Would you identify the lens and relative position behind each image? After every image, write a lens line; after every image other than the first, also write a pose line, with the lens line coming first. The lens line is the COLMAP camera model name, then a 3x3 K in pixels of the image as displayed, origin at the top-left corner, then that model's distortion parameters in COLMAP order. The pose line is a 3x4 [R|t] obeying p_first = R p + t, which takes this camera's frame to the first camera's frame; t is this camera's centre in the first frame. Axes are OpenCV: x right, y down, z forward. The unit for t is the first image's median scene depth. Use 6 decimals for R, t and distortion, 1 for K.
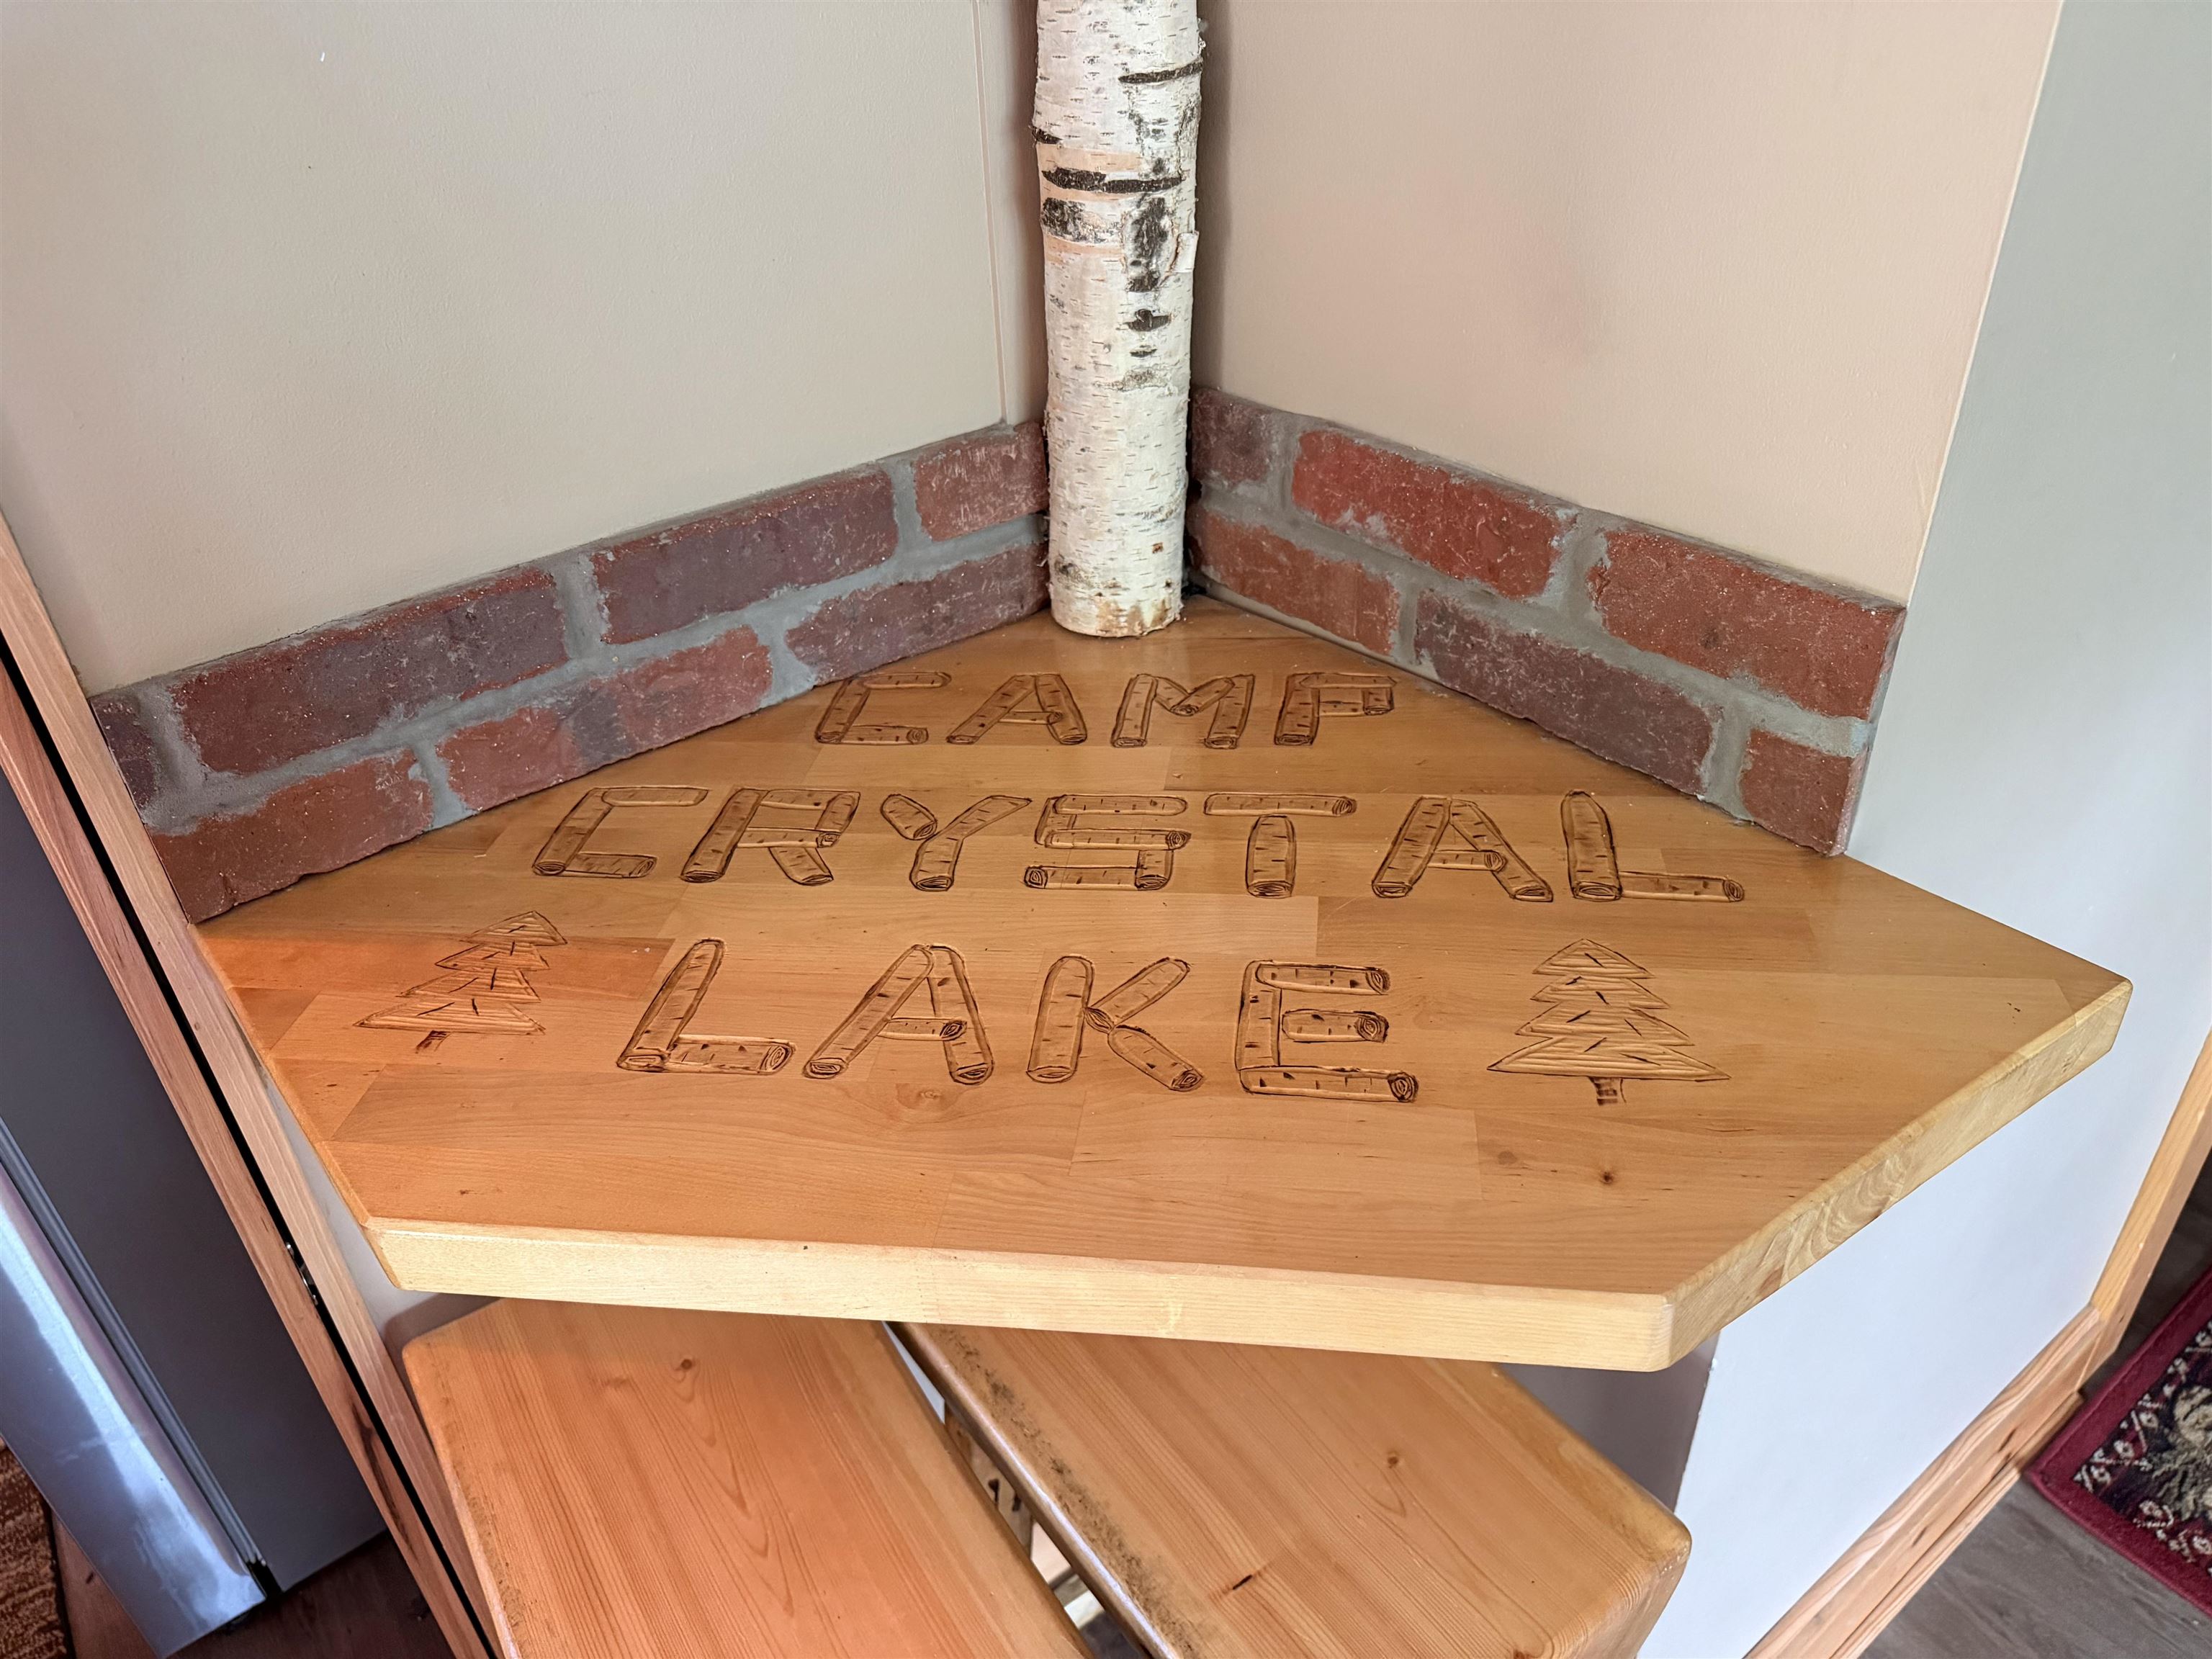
lens RADIAL K [[1578.1, 0, 1111.0], [0, 1578.1, 833.5], [0, 0, 1]] dist [0.029219, -0.015215]
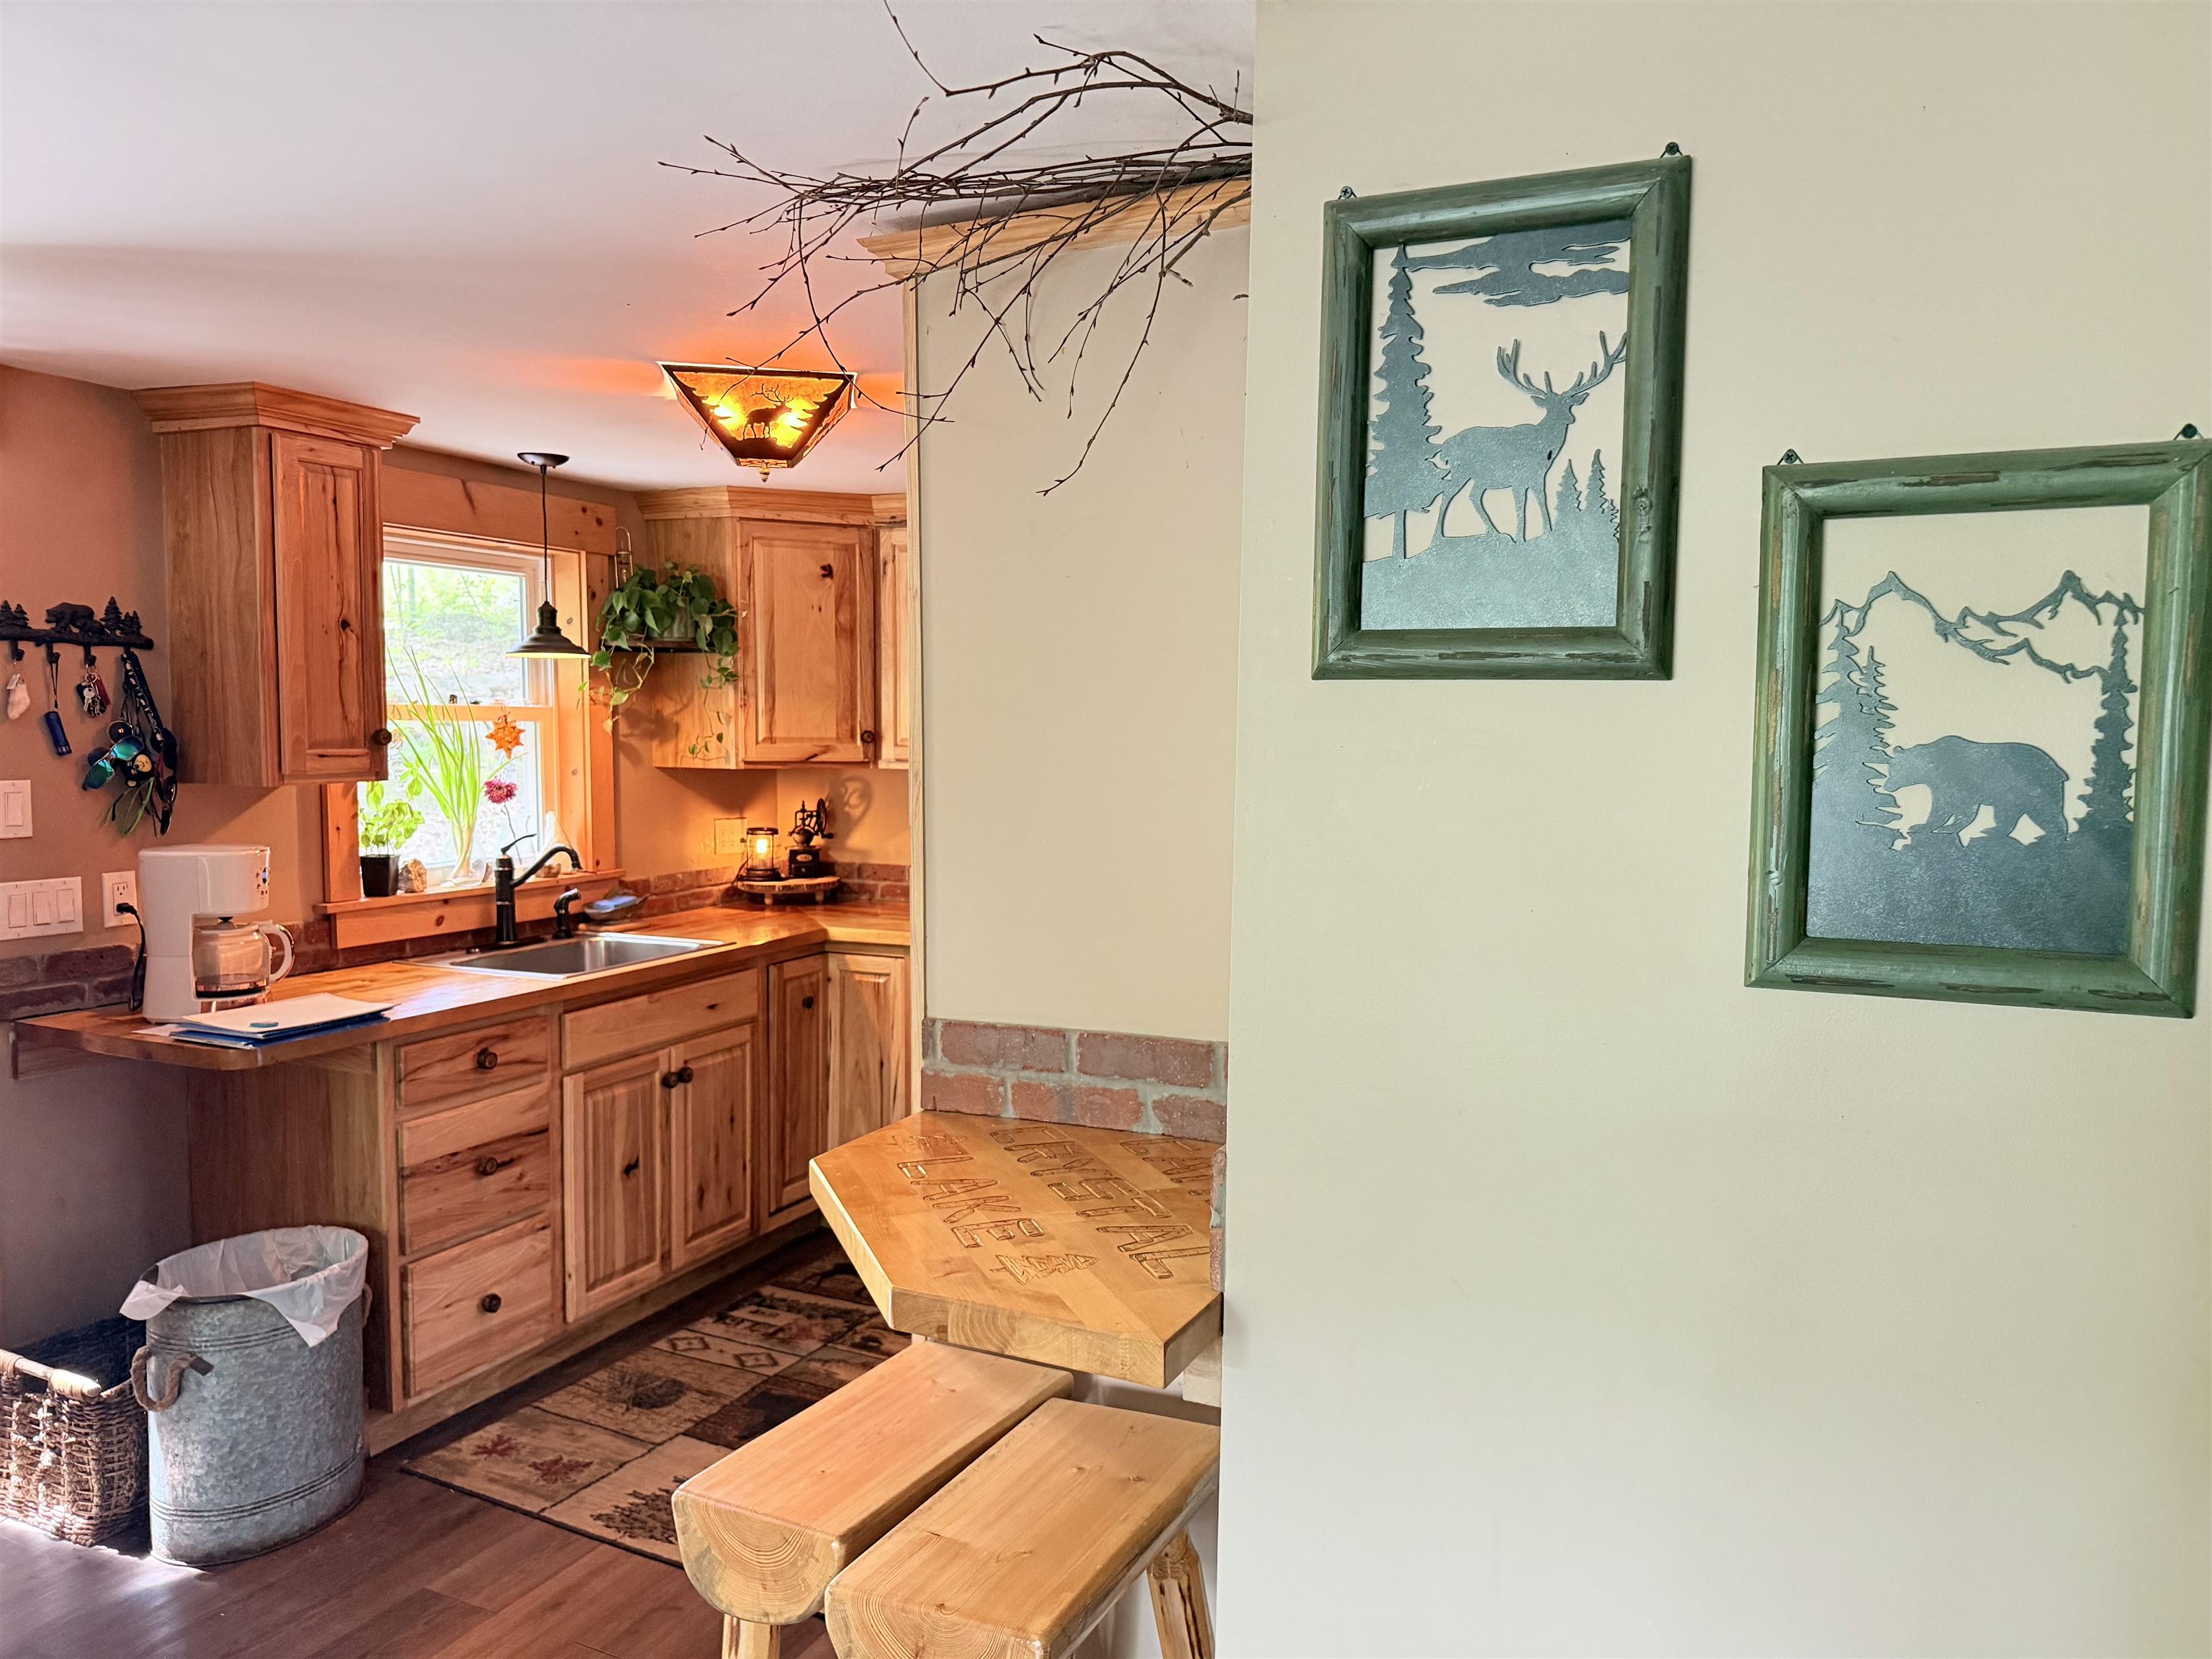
lens RADIAL K [[1578.1, 0, 1108.9], [0, 1578.1, 833.2], [0, 0, 1]] dist [0.029219, -0.015215]
pose [[0.446159, 0.103998, -0.888891, 1.850149], [-0.509929, 0.845769, -0.156994, -0.077338], [0.735469, 0.523315, 0.430379, -0.174279]]
